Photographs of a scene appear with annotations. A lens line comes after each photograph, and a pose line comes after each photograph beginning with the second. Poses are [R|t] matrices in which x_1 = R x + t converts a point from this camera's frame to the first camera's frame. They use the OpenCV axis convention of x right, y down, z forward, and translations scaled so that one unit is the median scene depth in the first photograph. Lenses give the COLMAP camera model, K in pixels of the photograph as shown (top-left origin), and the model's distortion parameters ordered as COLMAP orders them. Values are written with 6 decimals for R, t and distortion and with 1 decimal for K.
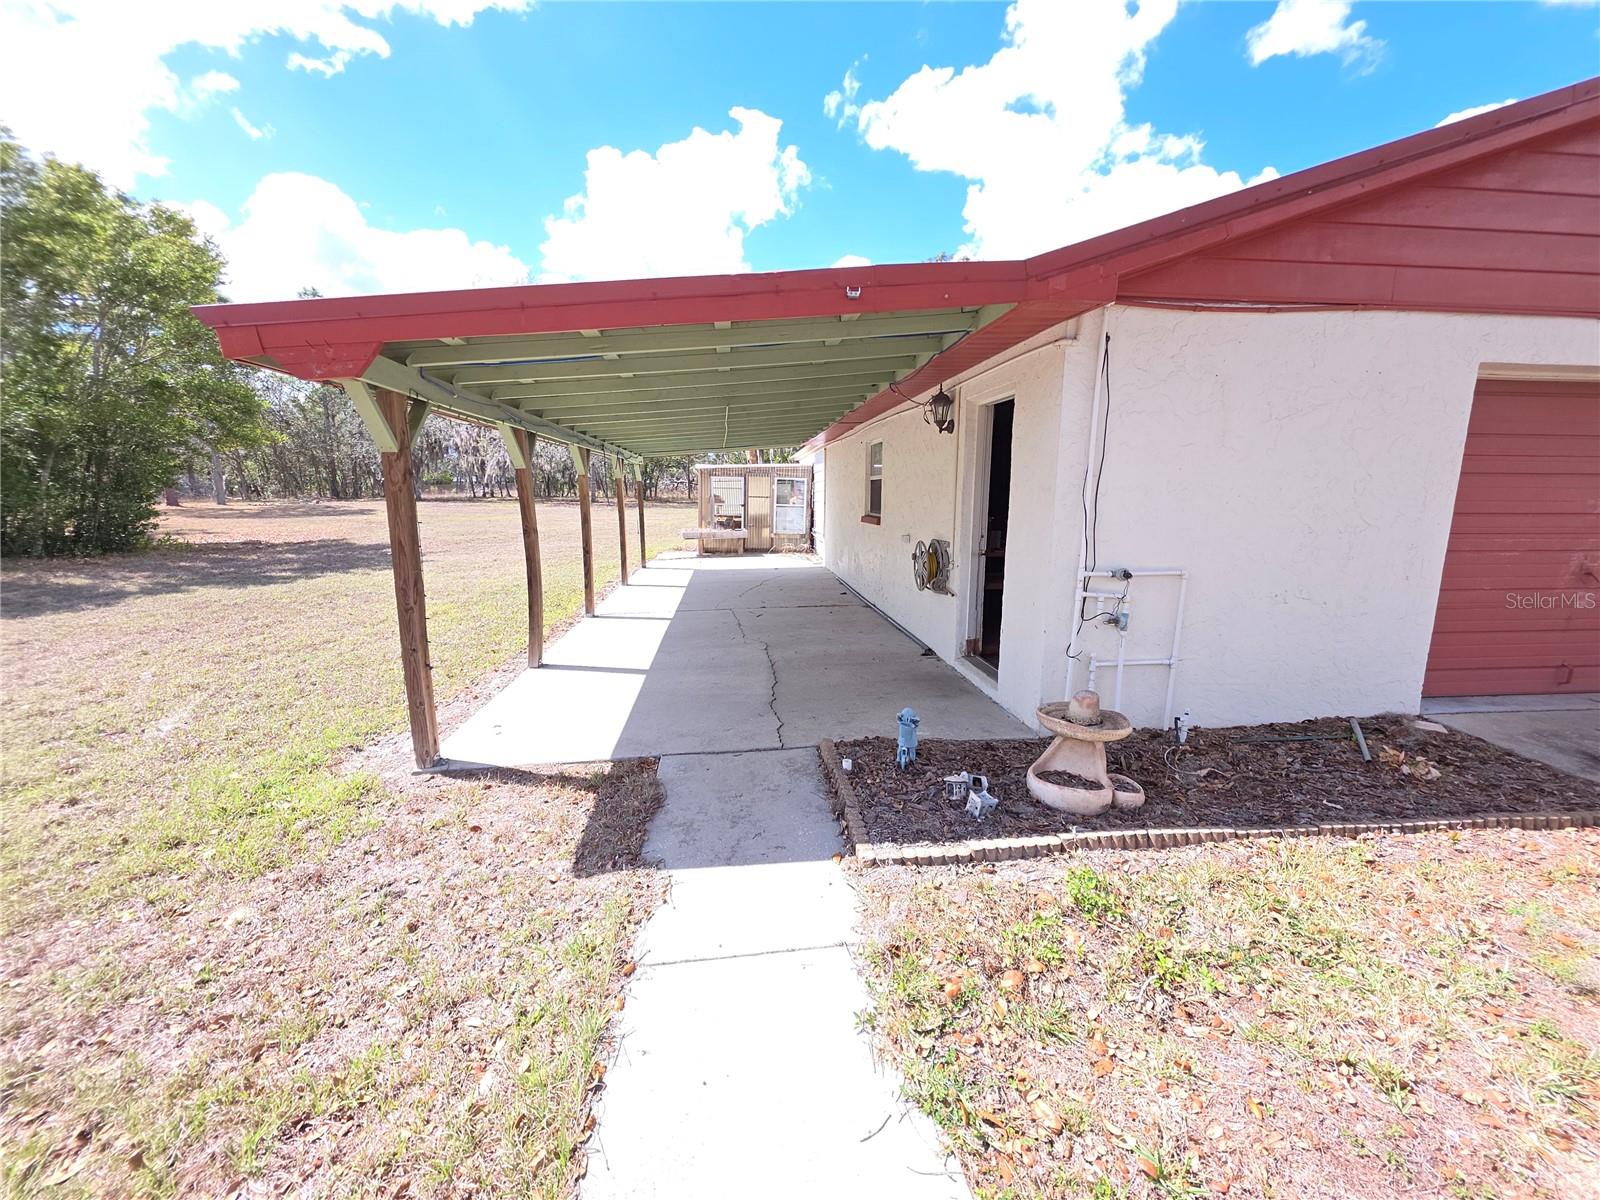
lens RADIAL K [[645.5, 0, 798.1], [0, 645.5, 601.2], [0, 0, 1]] dist [0.002539, -0.000251]
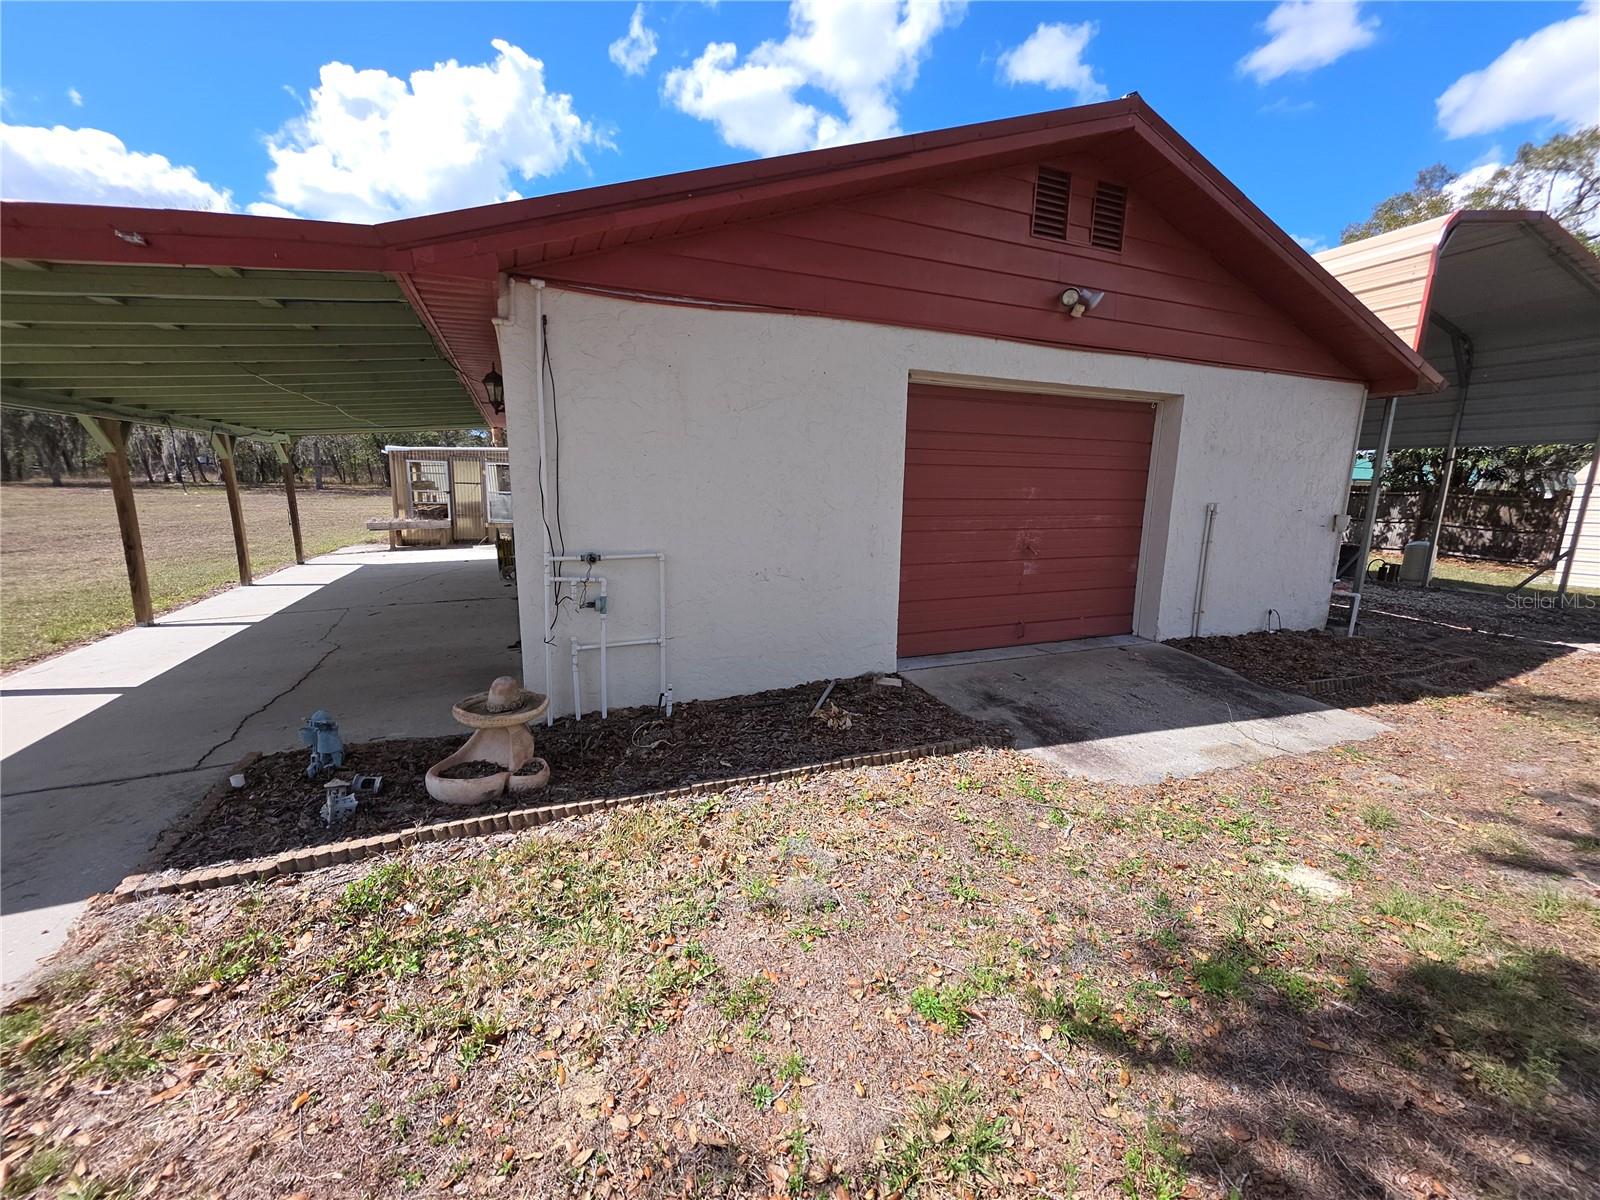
lens RADIAL K [[645.5, 0, 796.9], [0, 645.5, 601.7], [0, 0, 1]] dist [0.002539, -0.000251]
pose [[0.956155, -0.045361, 0.289326, 0.527948], [0.040243, 0.998911, 0.023614, 0.016100], [-0.290082, -0.010935, 0.956939, -0.066621]]
